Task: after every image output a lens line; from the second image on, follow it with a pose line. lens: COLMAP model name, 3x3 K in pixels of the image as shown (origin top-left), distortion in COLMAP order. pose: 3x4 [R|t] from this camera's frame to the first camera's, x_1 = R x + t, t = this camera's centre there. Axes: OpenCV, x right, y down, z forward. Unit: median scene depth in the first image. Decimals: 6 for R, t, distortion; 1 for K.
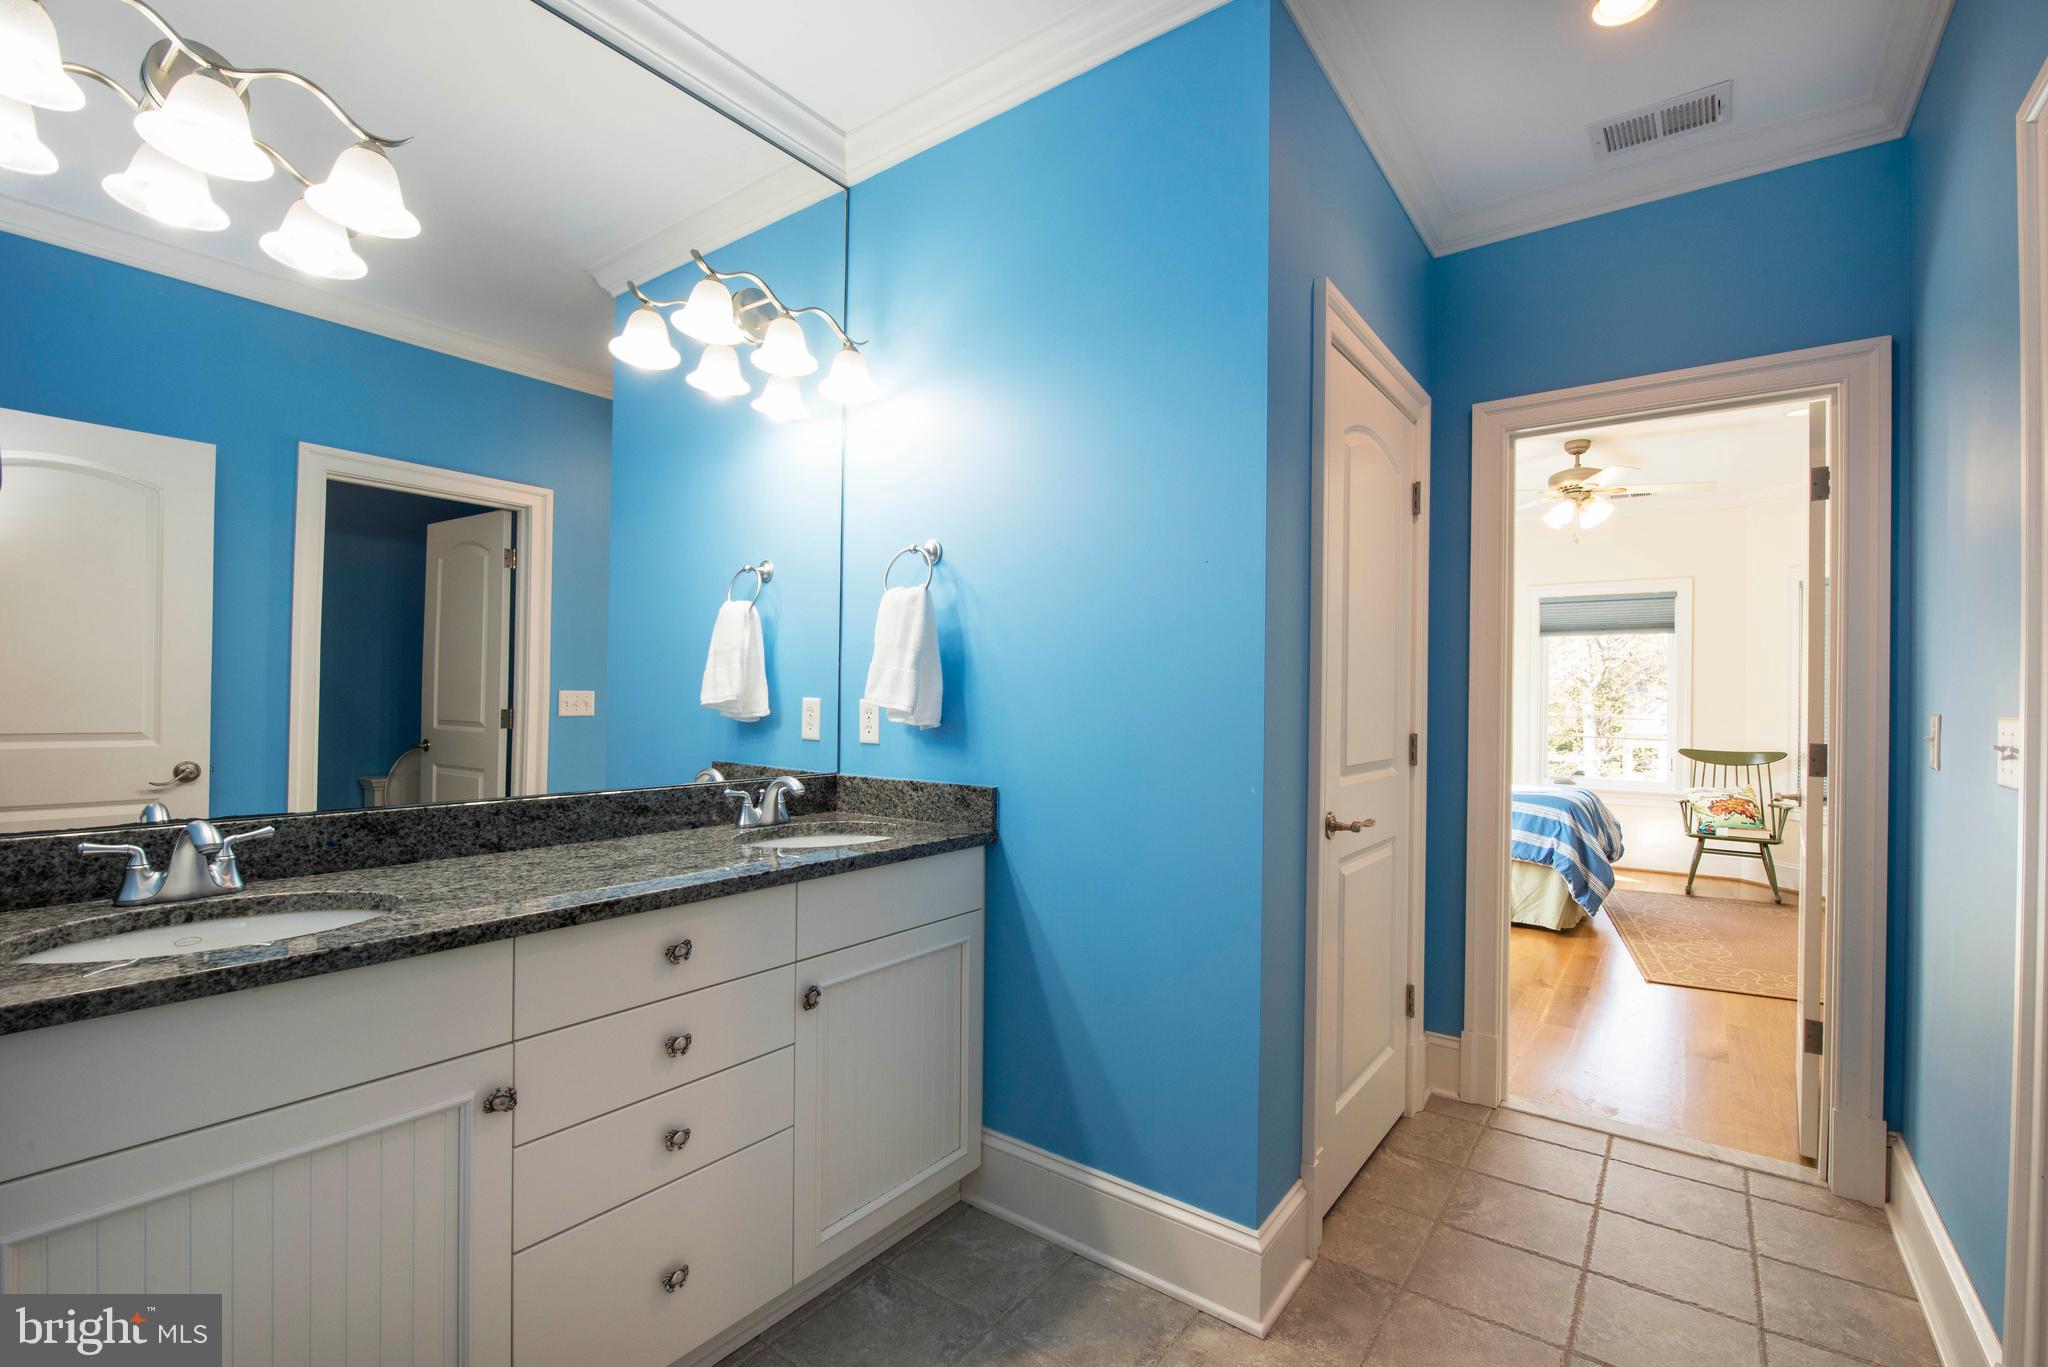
lens RADIAL K [[901.7, 0, 1020.9], [0, 901.7, 688.9], [0, 0, 1]] dist [-0.002980, -0.000262]
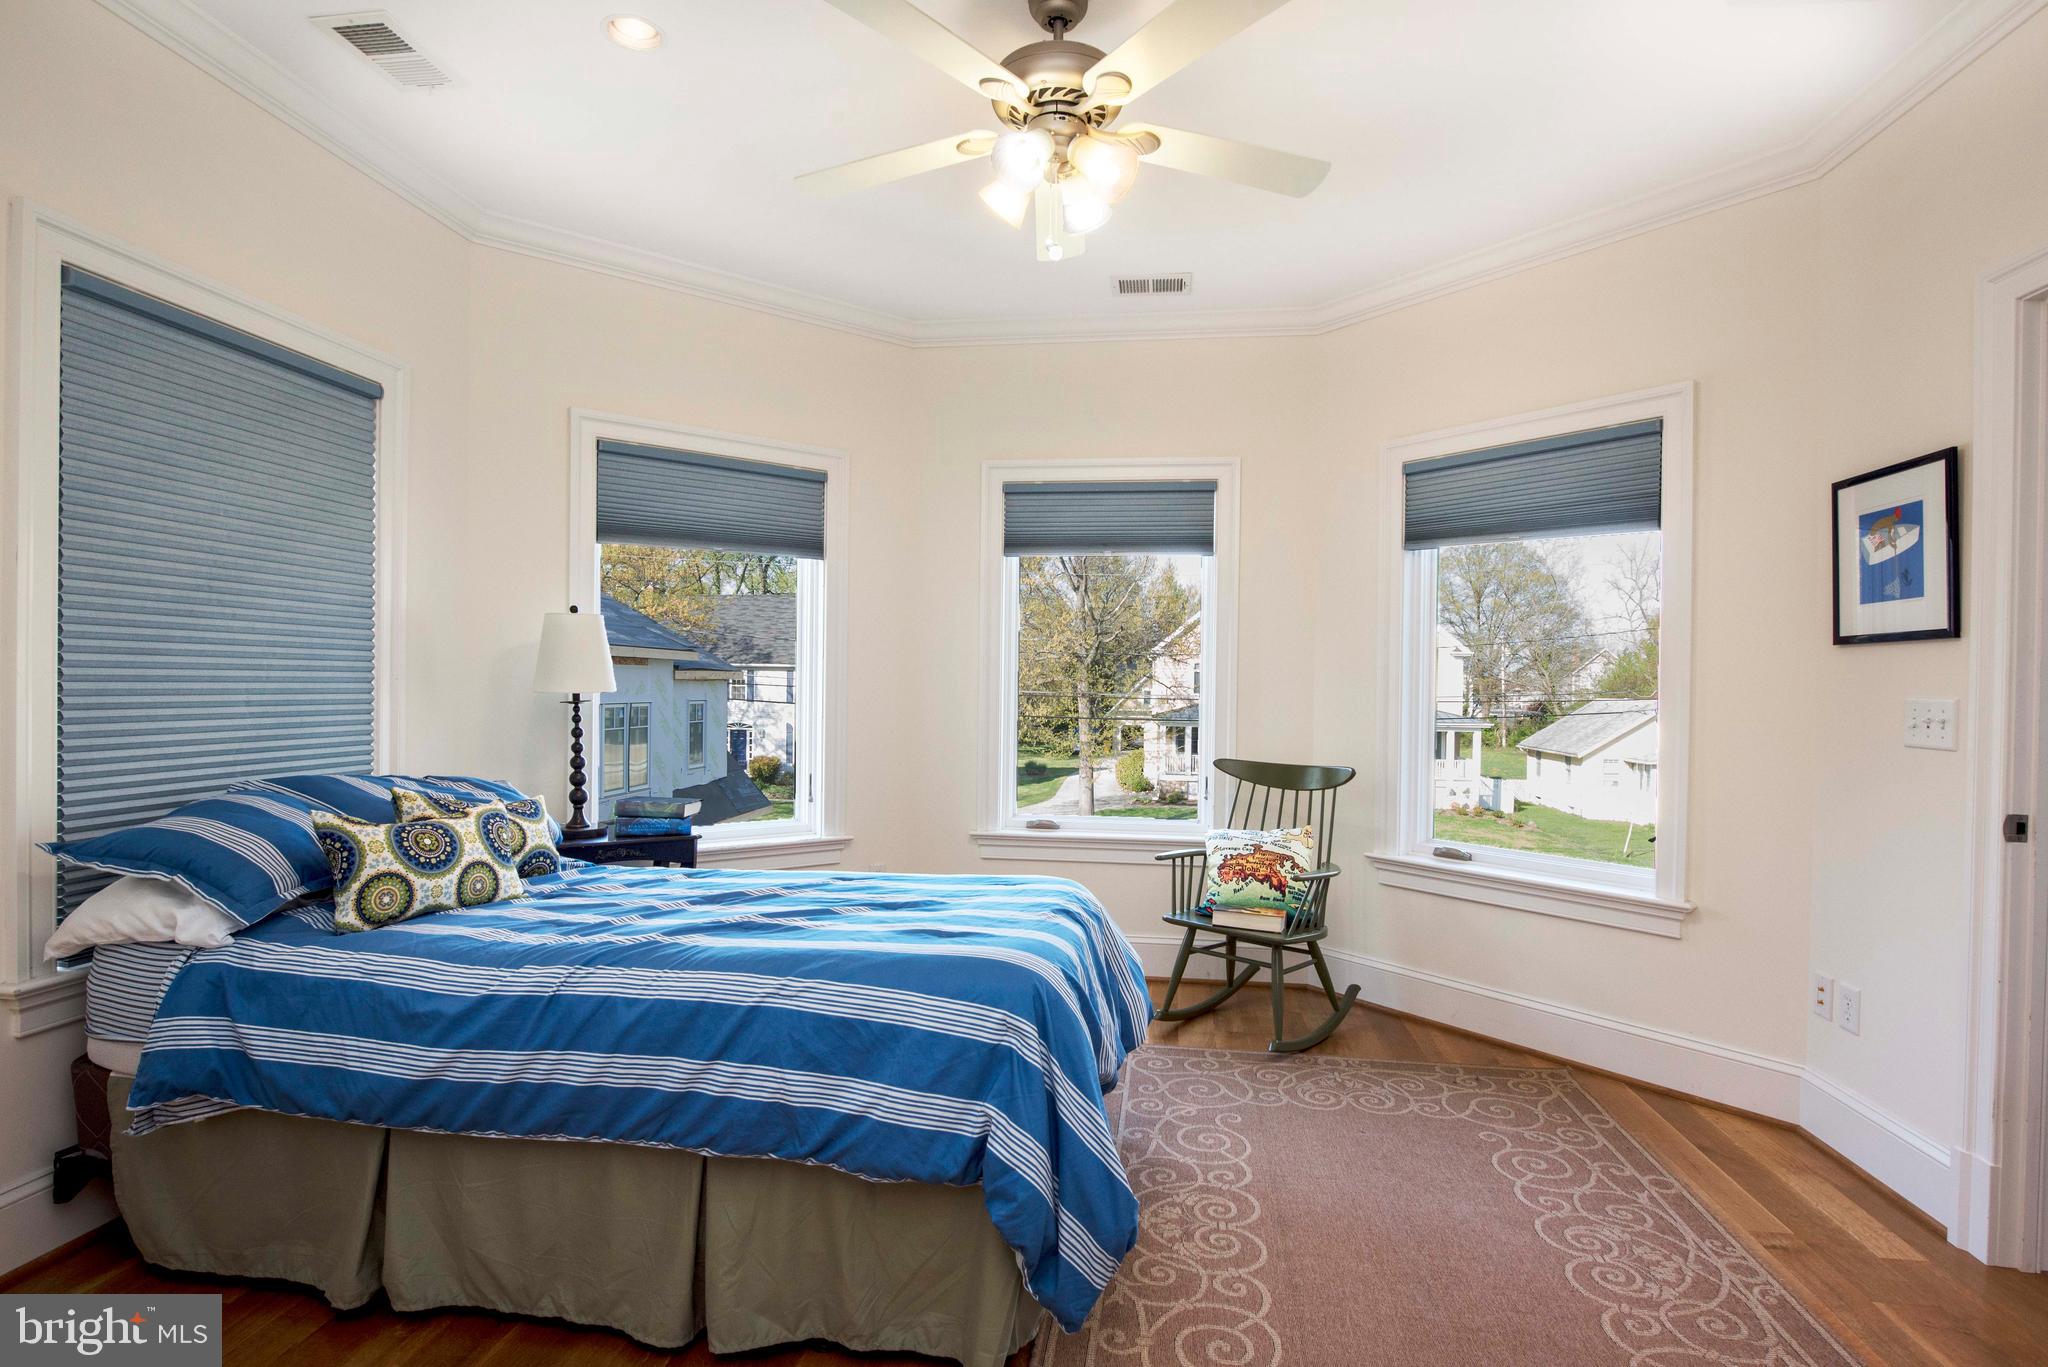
lens RADIAL K [[1025.1, 0, 1024.8], [0, 1025.1, 682.9], [0, 0, 1]] dist [0.000642, 0.000024]
pose [[0.875040, -0.005118, 0.484024, 0.314802], [-0.002910, 0.999870, 0.015833, 0.007681], [-0.484043, -0.015262, 0.874911, 0.498224]]
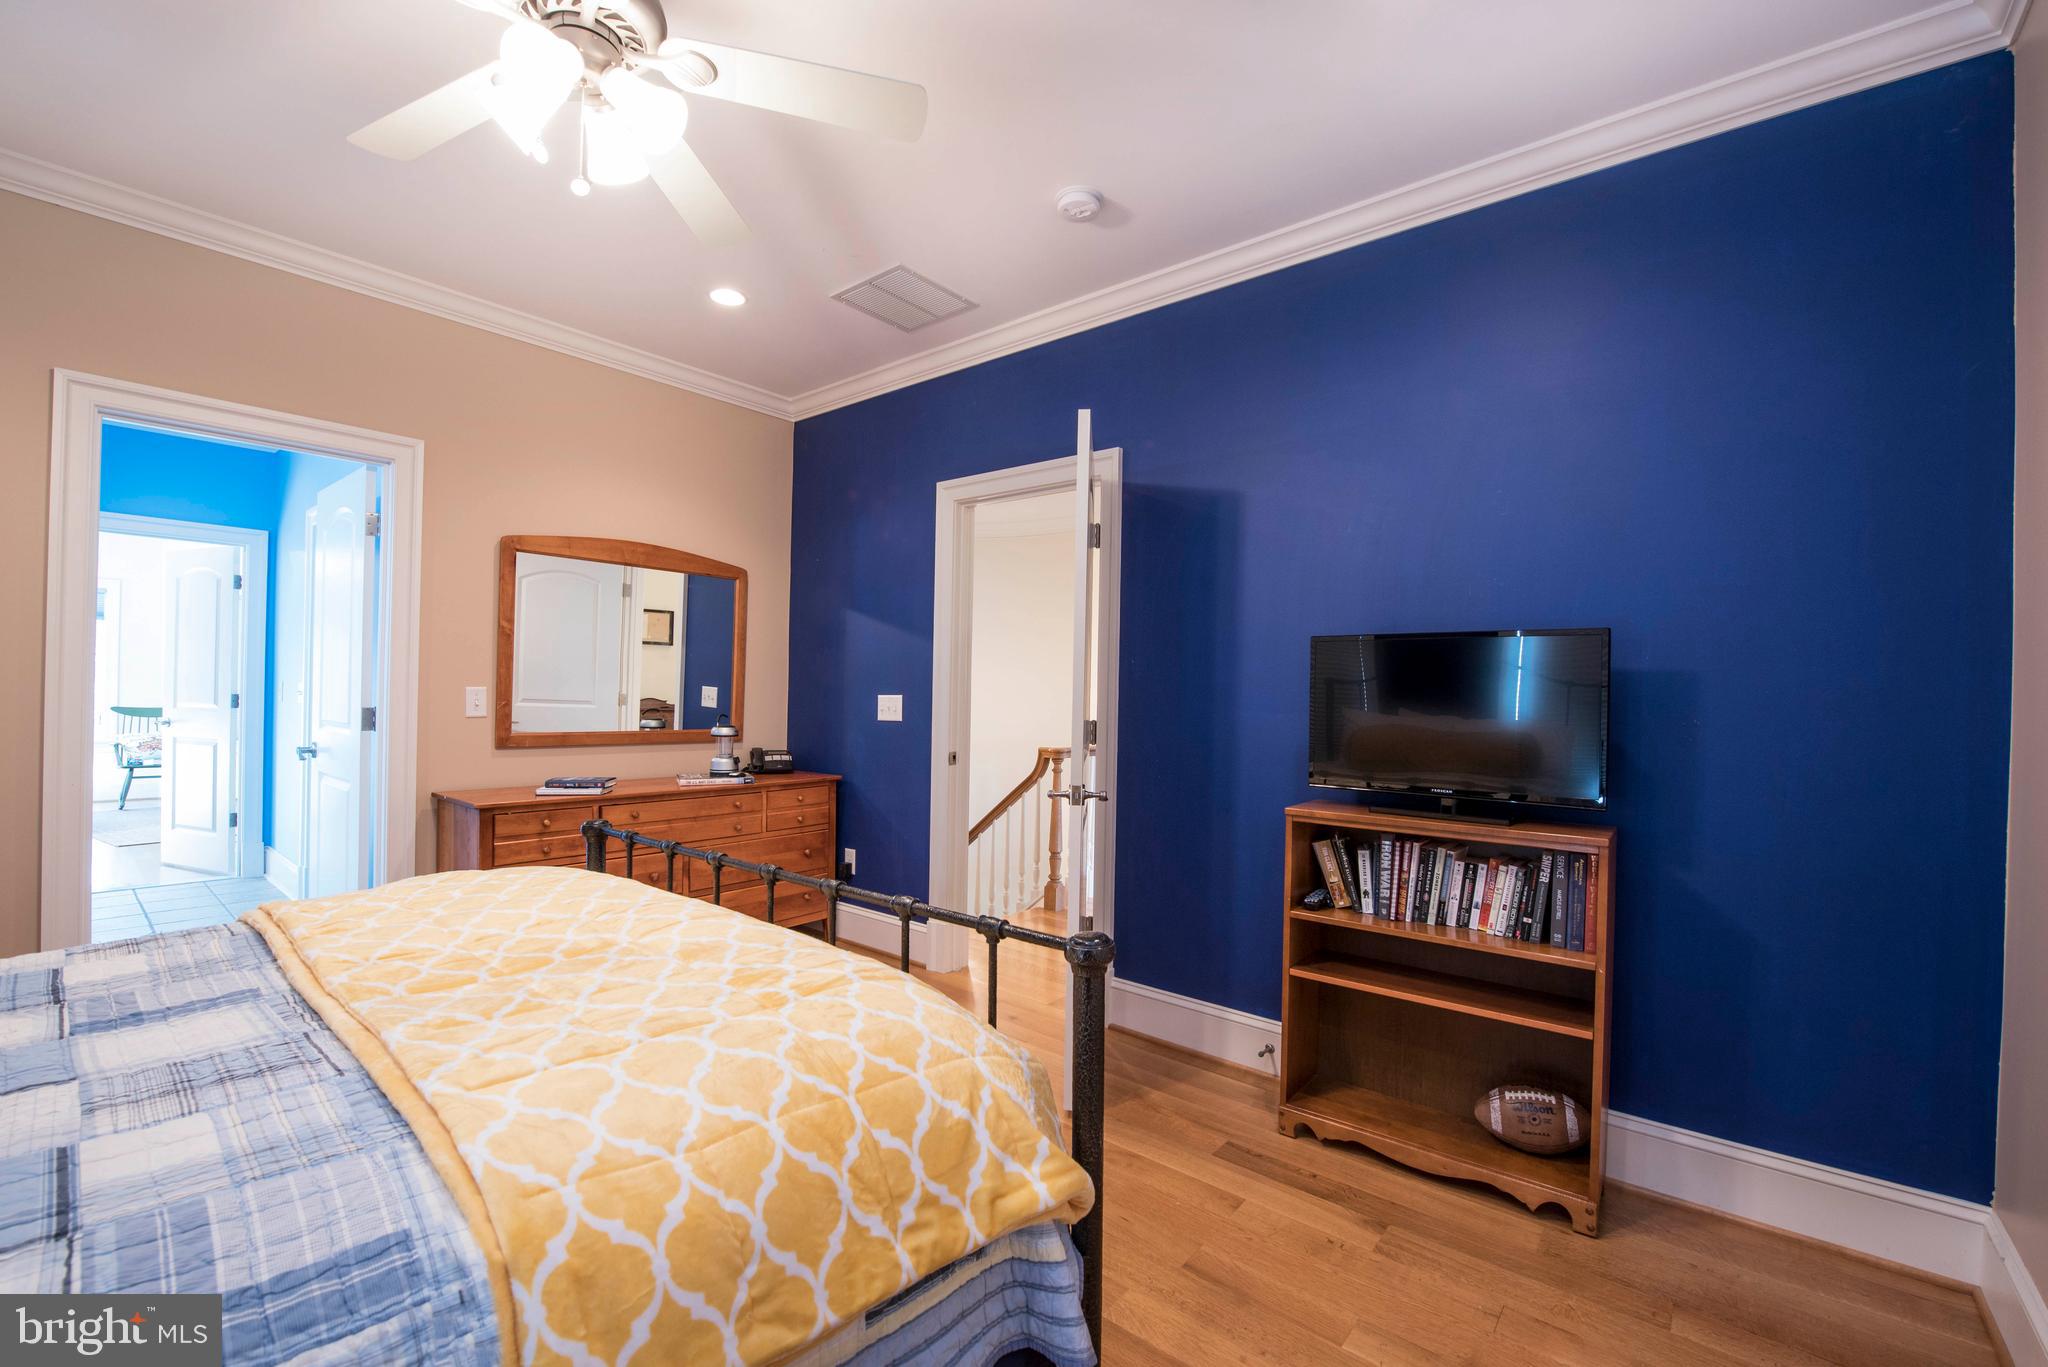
lens RADIAL K [[863.3, 0, 1024.4], [0, 863.3, 688.0], [0, 0, 1]] dist [-0.002402, -0.000204]
pose [[0.070887, -0.013829, 0.997388, -0.468507], [-0.017762, 0.999728, 0.015124, -0.005979], [-0.997326, -0.018788, 0.070622, -0.468563]]
